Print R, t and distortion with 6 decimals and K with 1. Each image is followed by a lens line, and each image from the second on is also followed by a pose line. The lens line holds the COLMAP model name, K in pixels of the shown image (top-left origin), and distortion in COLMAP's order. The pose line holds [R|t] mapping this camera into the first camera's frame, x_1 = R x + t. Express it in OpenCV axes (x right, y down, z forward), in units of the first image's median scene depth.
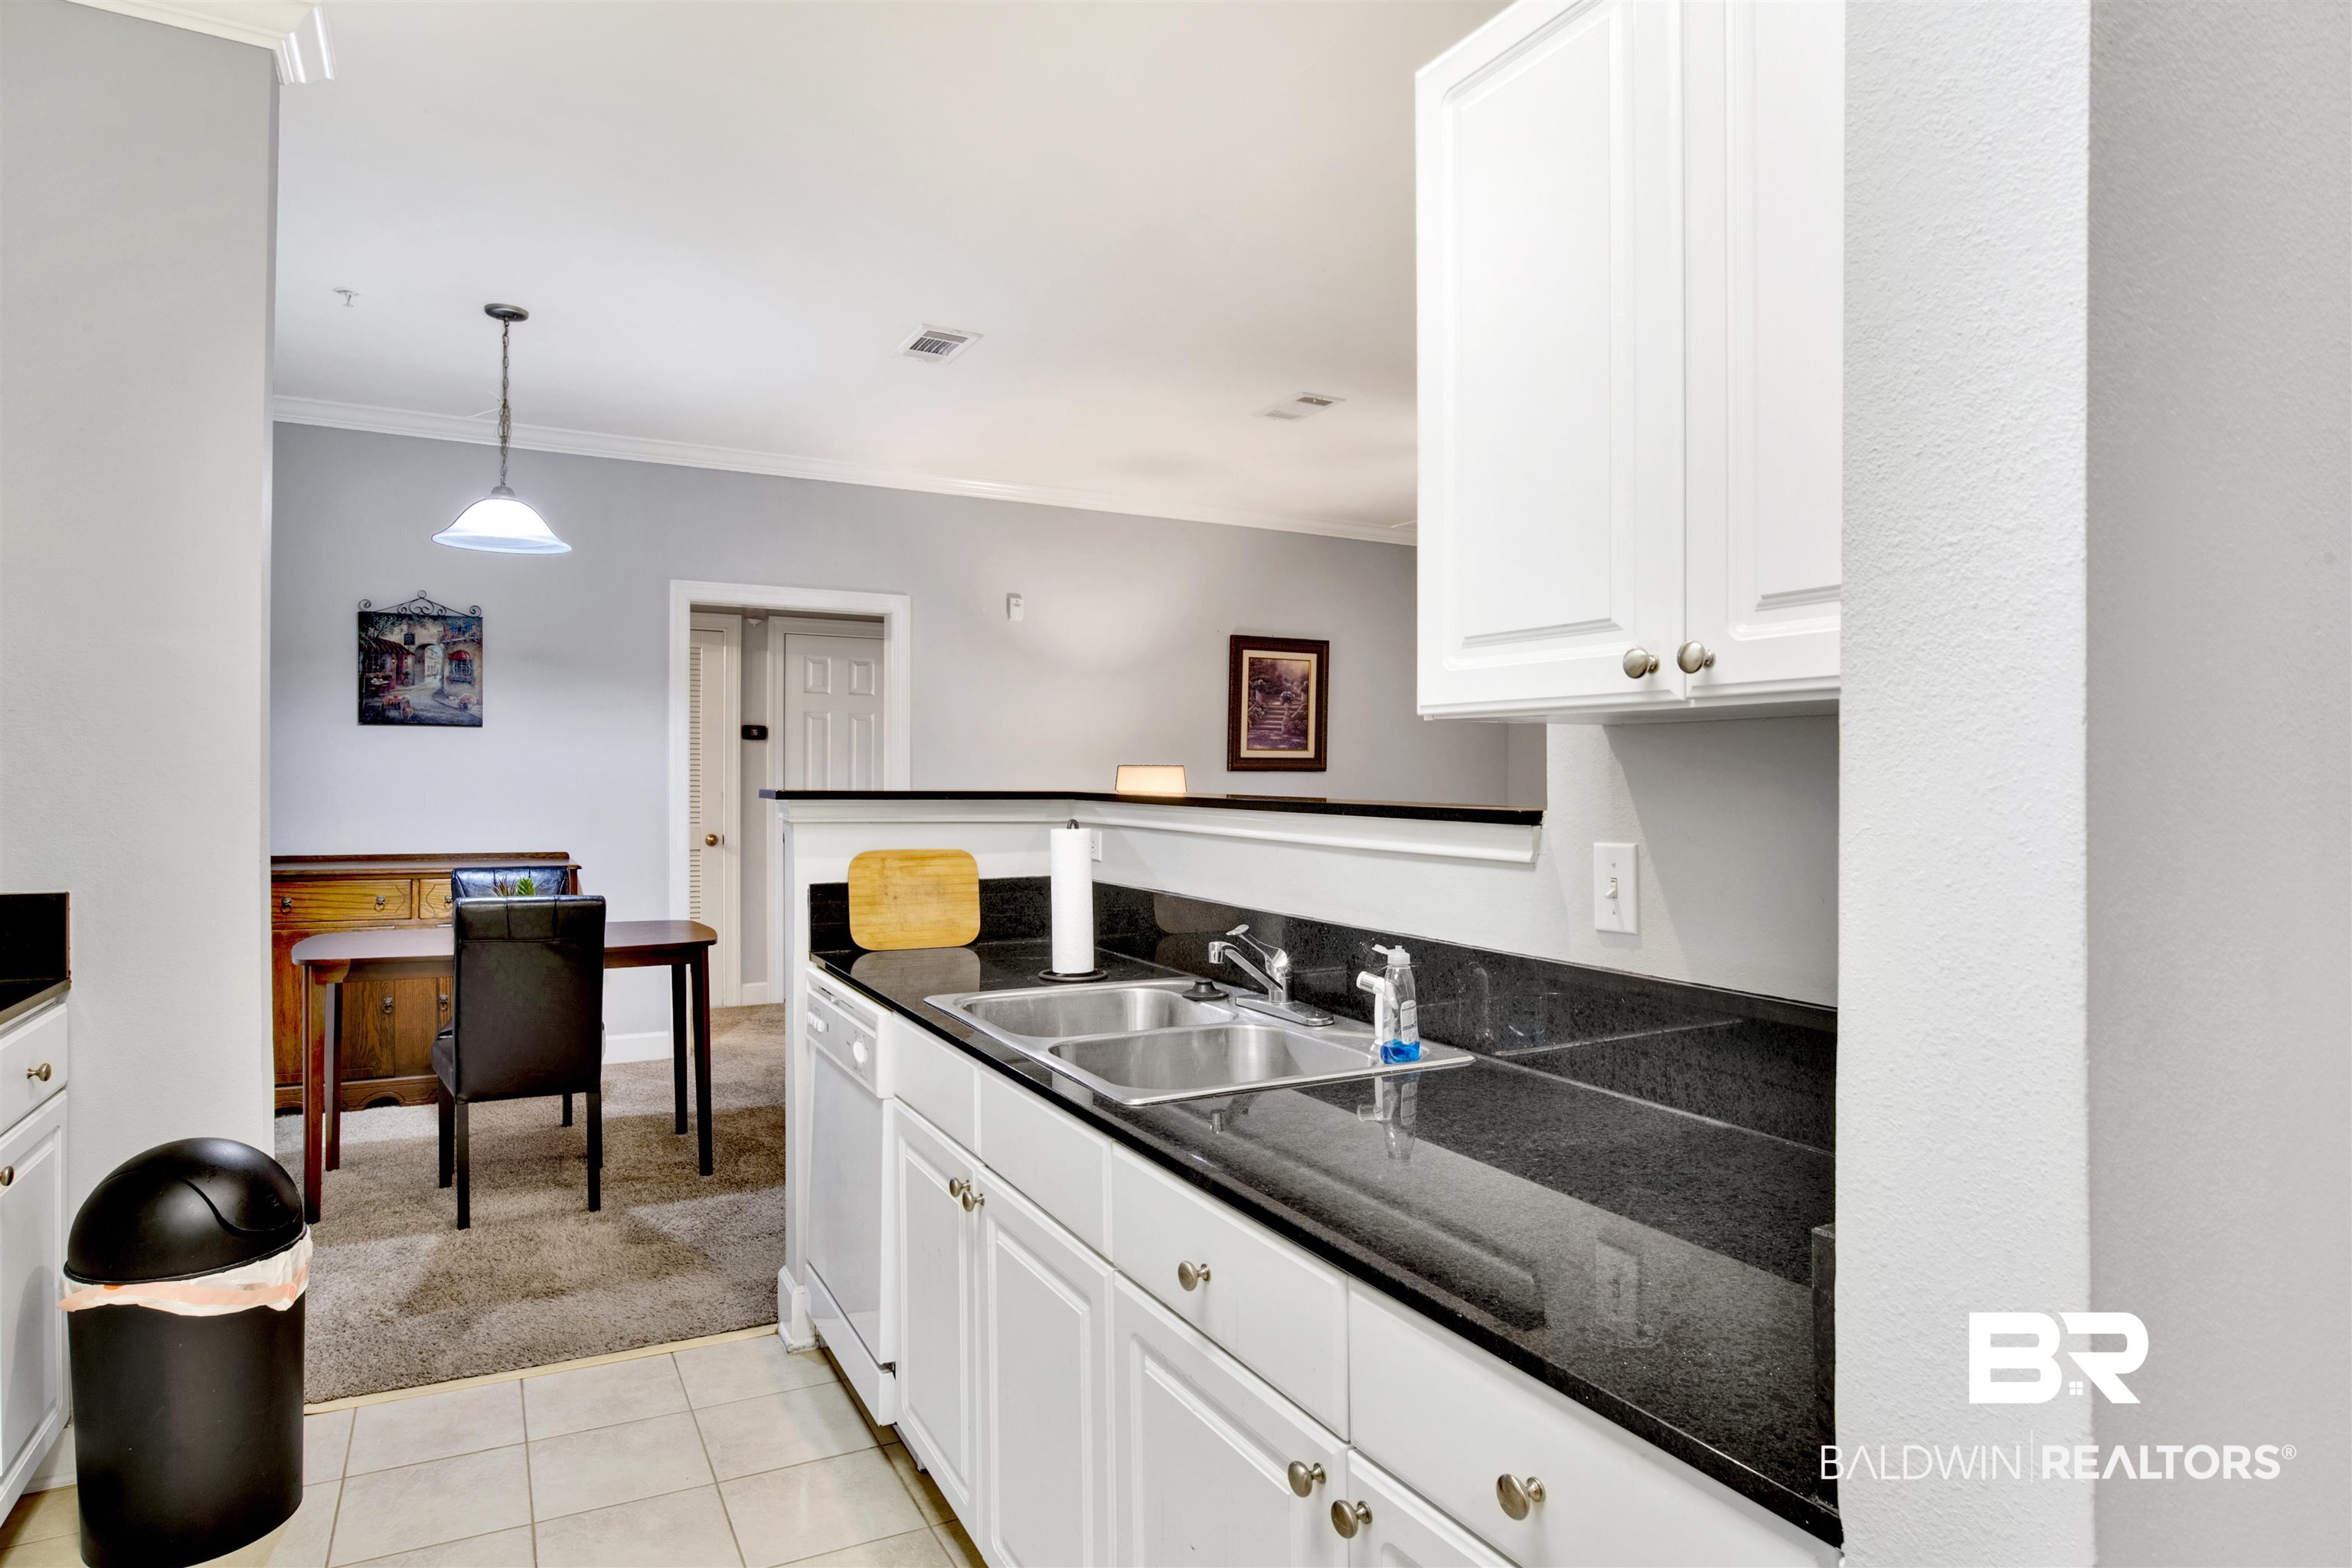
lens RADIAL K [[1297.9, 0, 1183.4], [0, 1297.9, 797.9], [0, 0, 1]] dist [-0.063803, 0.032946]
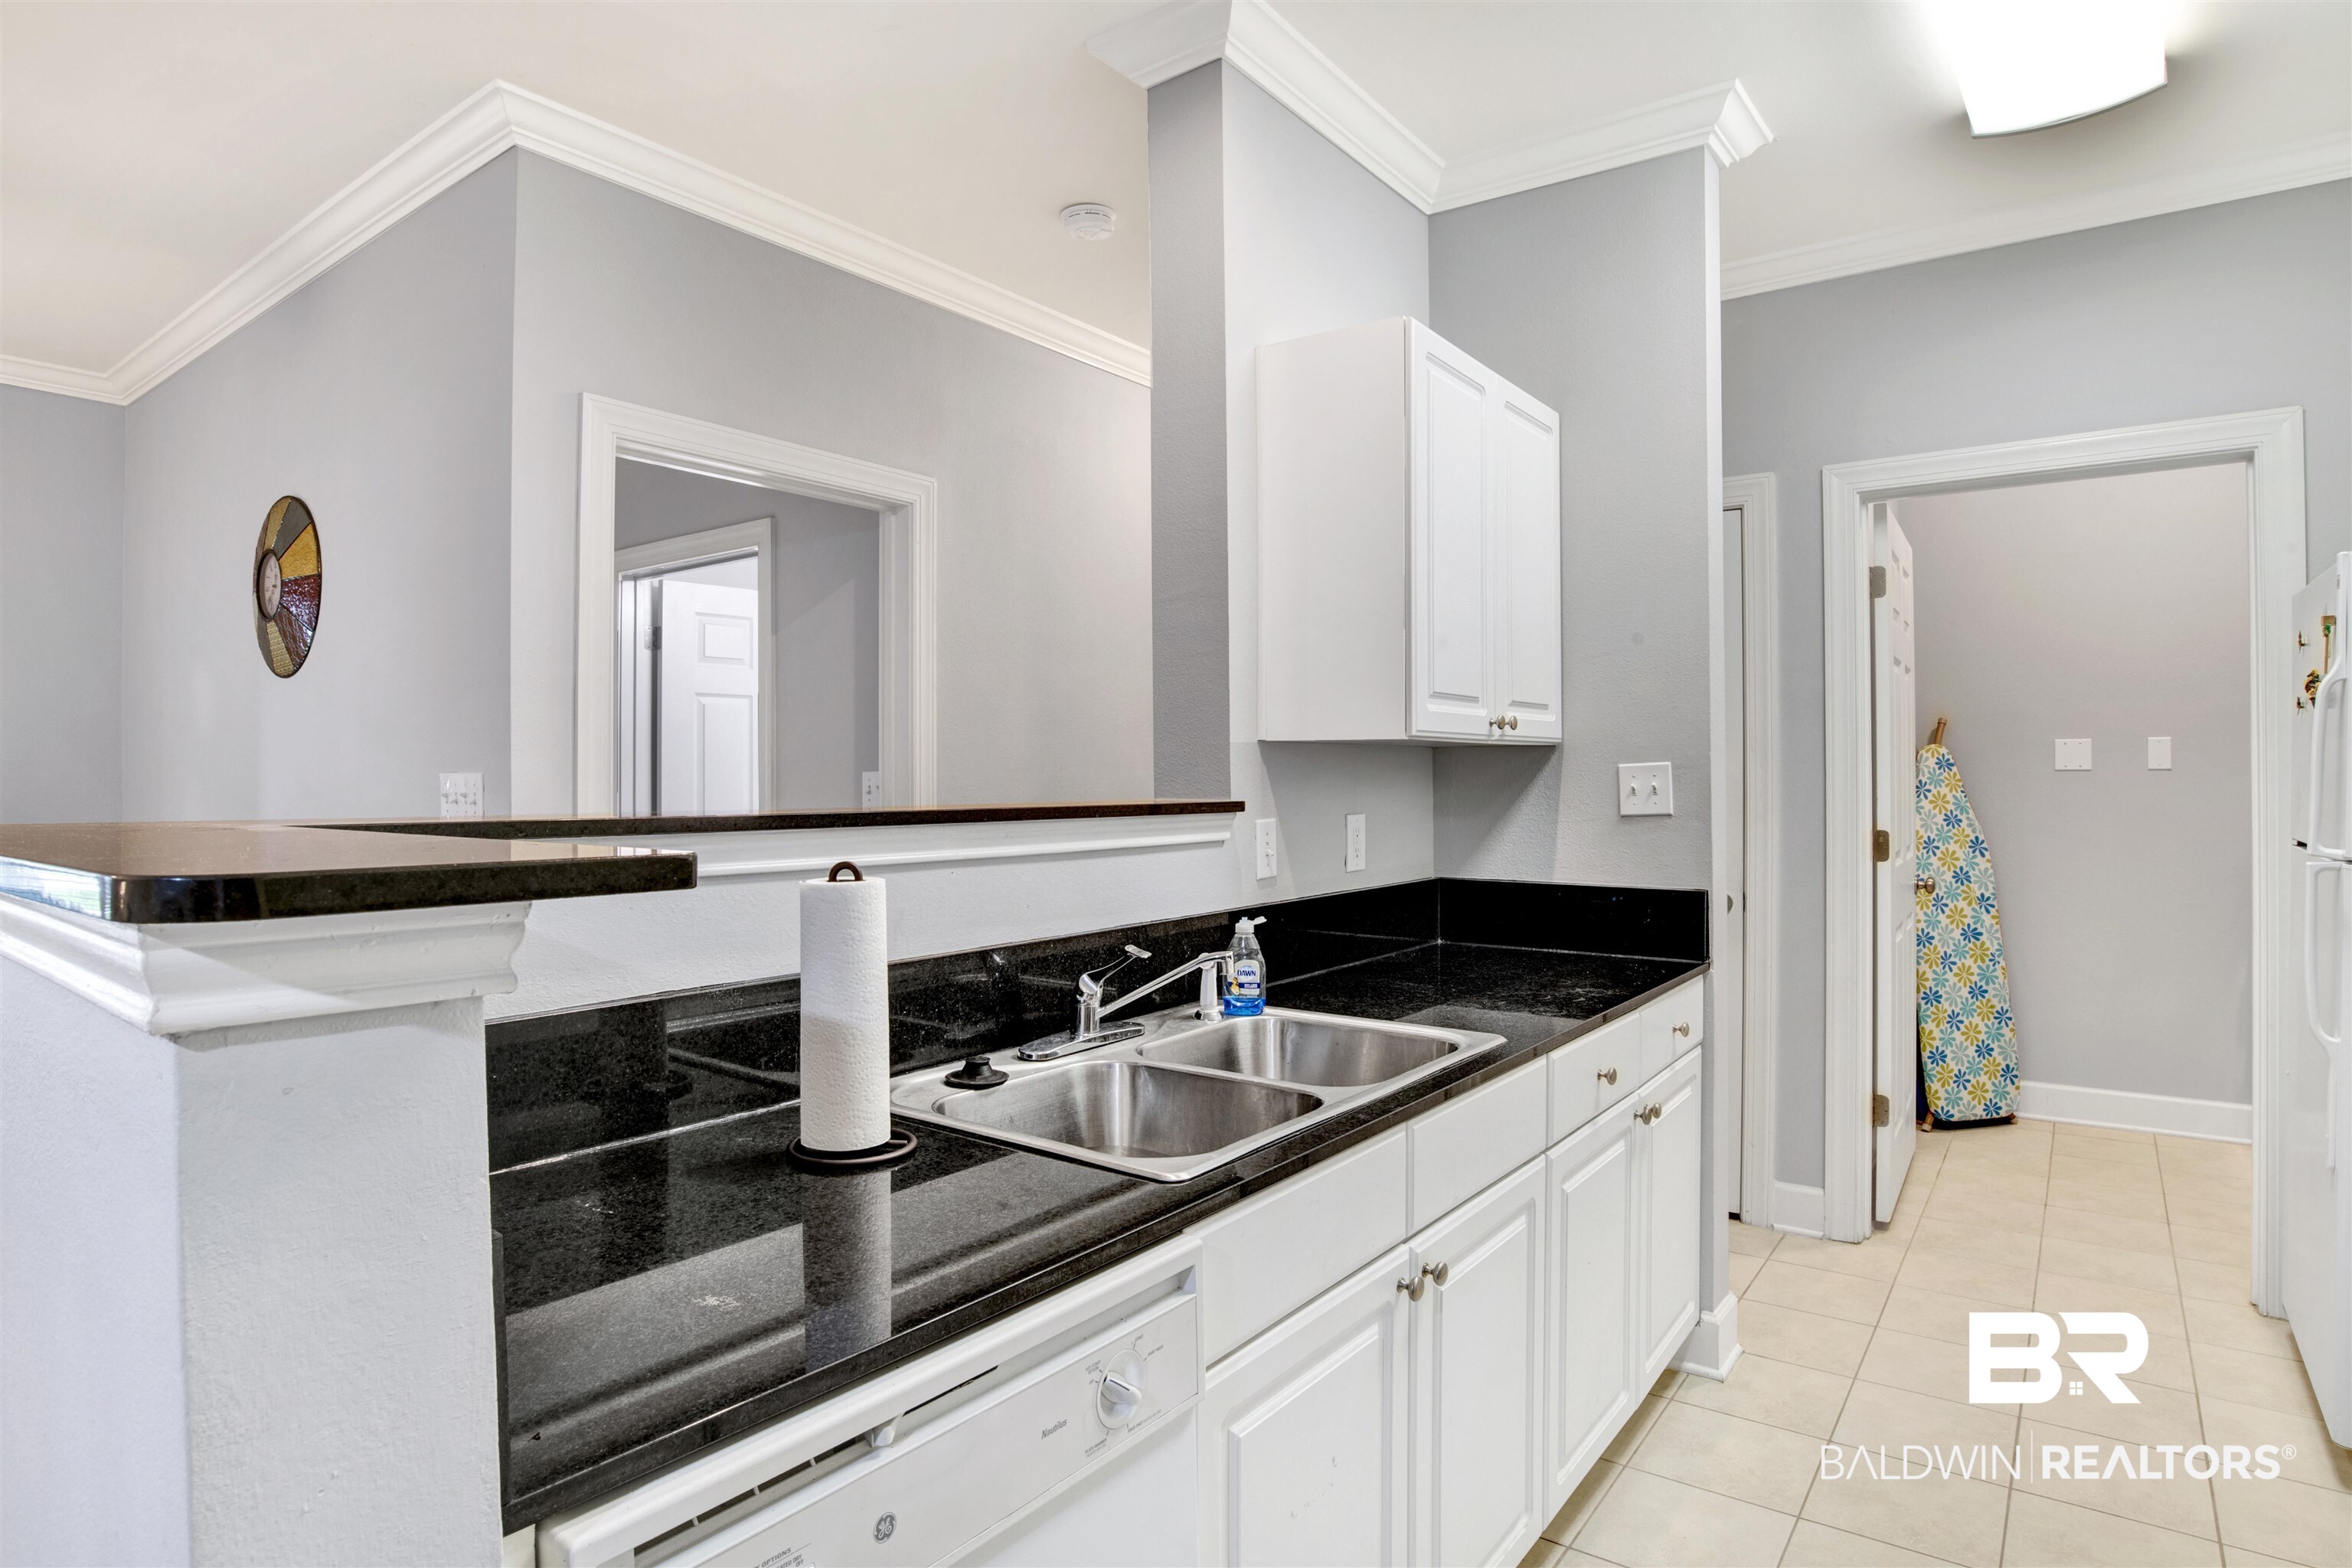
lens RADIAL K [[1256.0, 0, 1196.0], [0, 1256.0, 766.3], [0, 0, 1]] dist [-0.069439, 0.021926]
pose [[-0.422594, 0.001143, 0.906318, -0.324748], [0.015408, 0.999864, 0.005923, -0.012196], [-0.906188, 0.016468, -0.422554, 0.573162]]
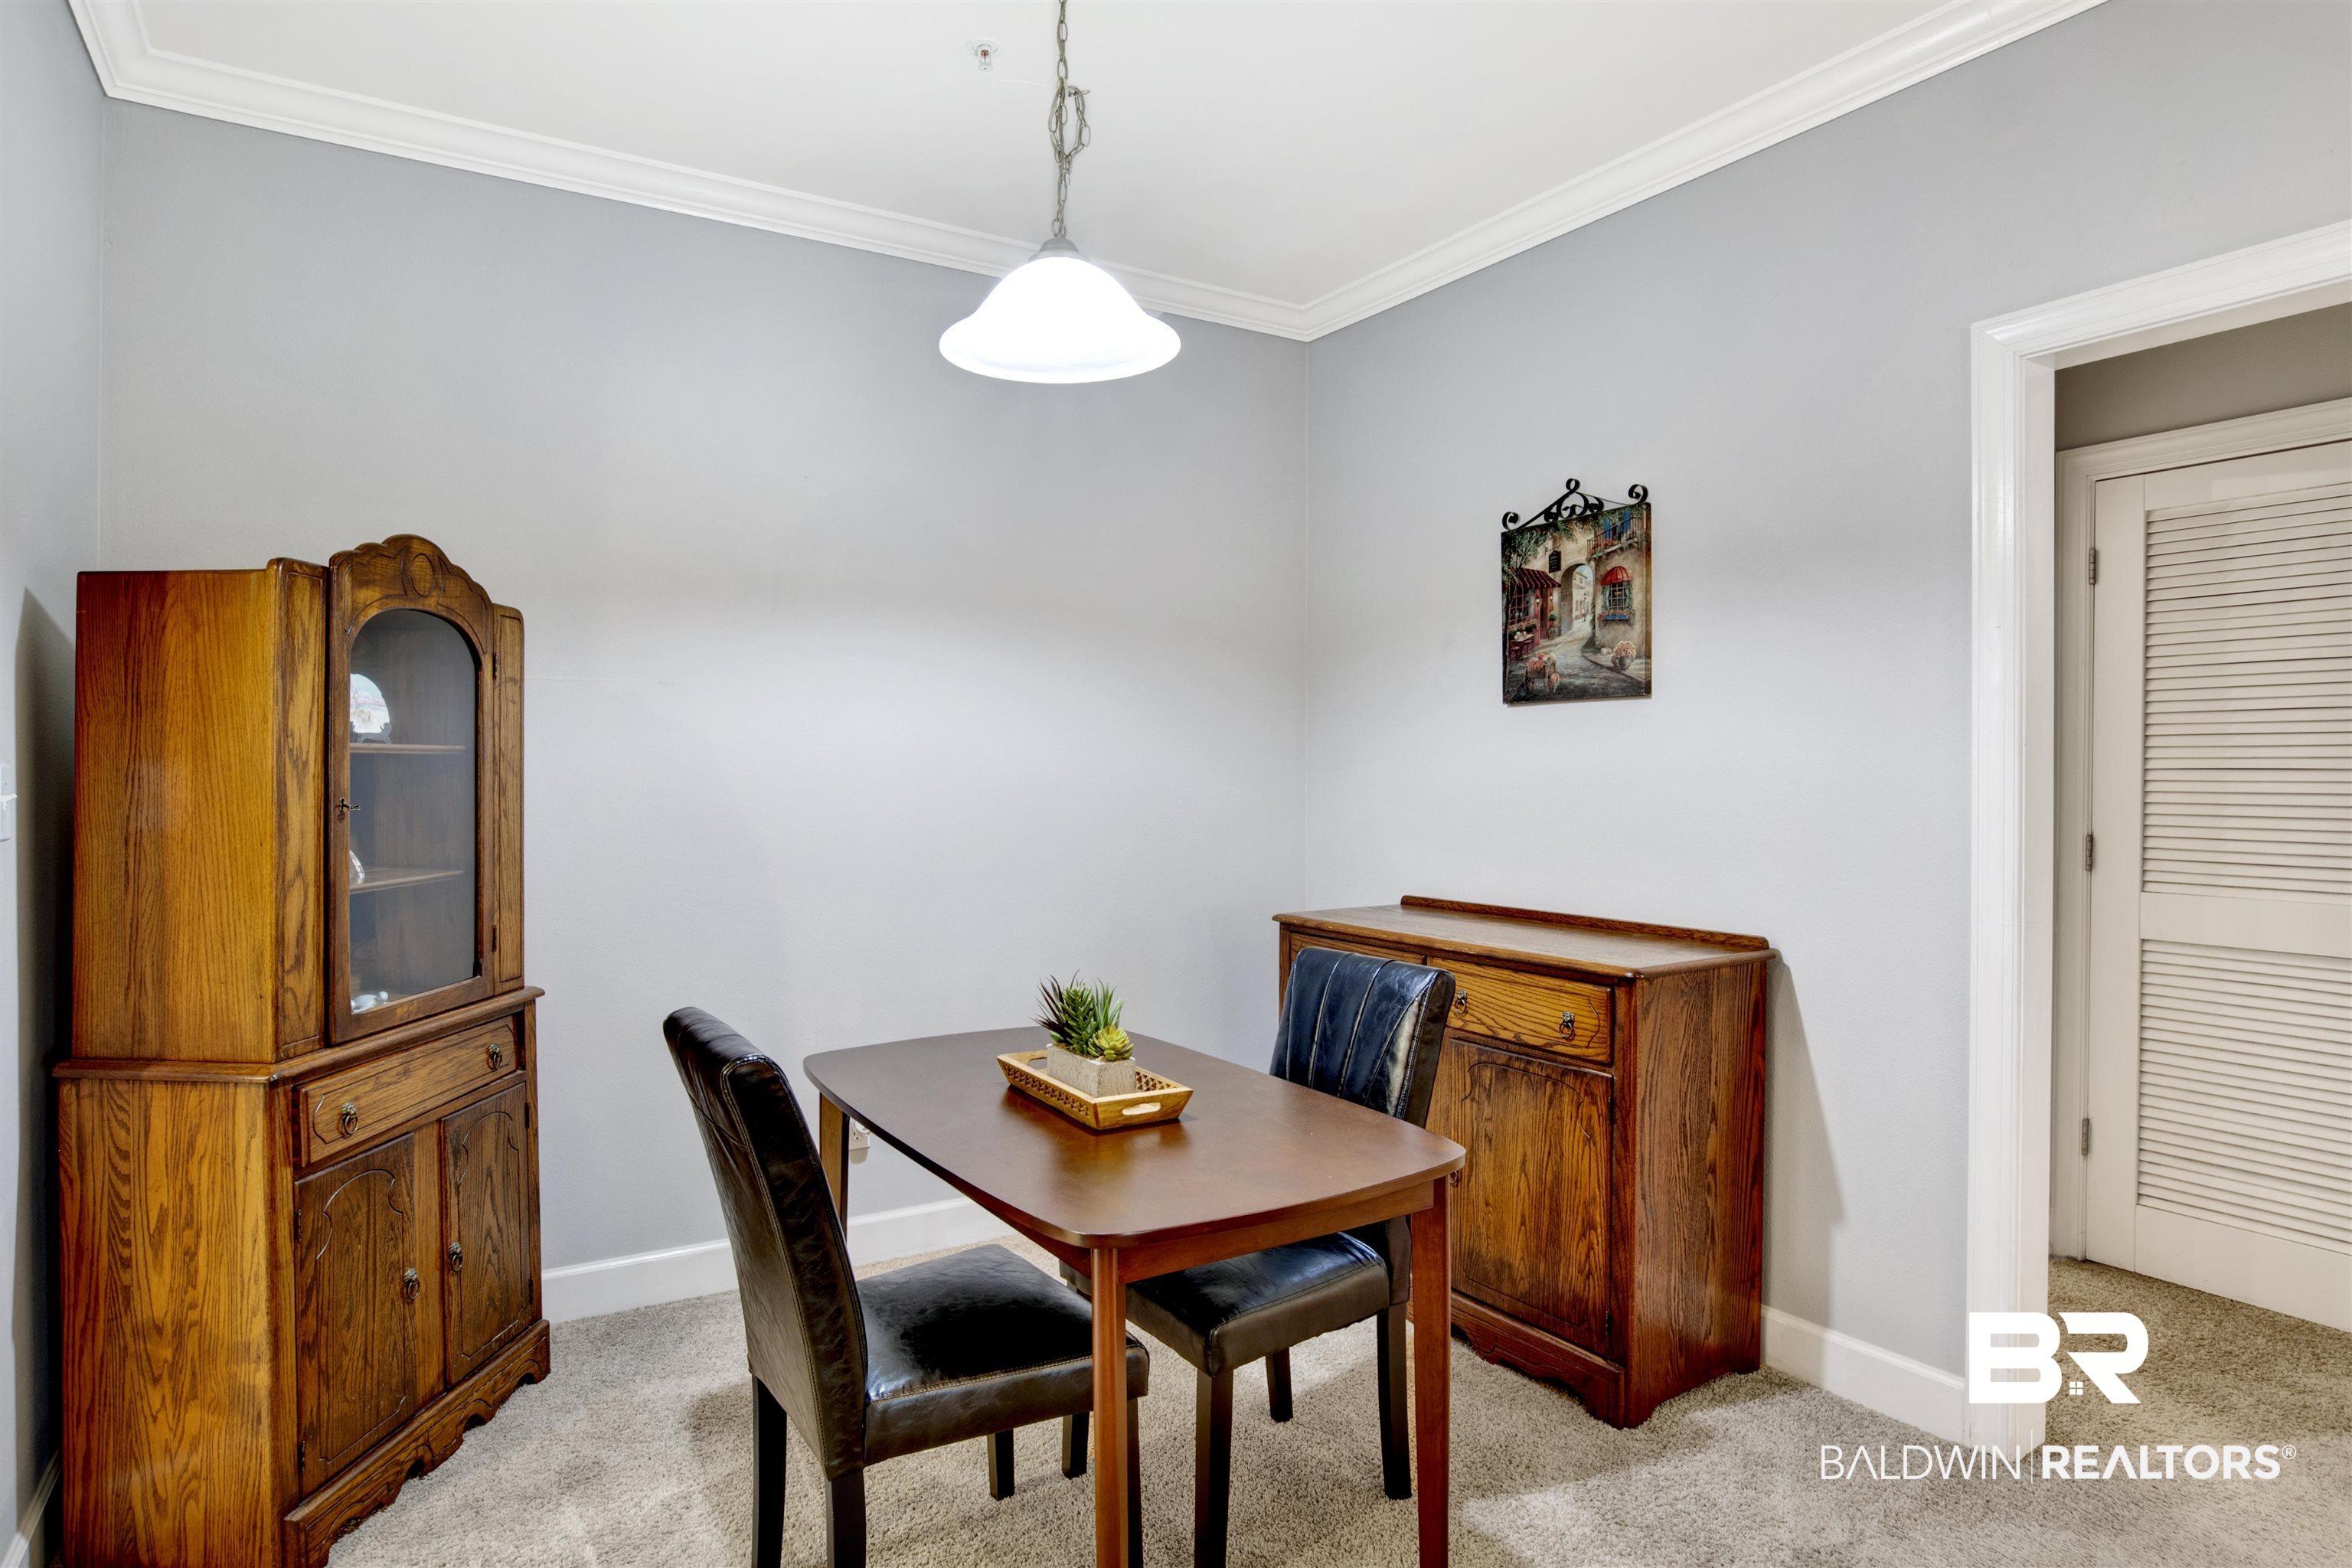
lens RADIAL K [[1309.3, 0, 1198.9], [0, 1309.3, 770.1], [0, 0, 1]] dist [-0.066089, 0.026923]
pose [[0.070052, -0.006322, -0.997523, 0.007843], [-0.017224, 0.999823, -0.007546, -0.017135], [0.997395, 0.017710, 0.069931, 0.824981]]
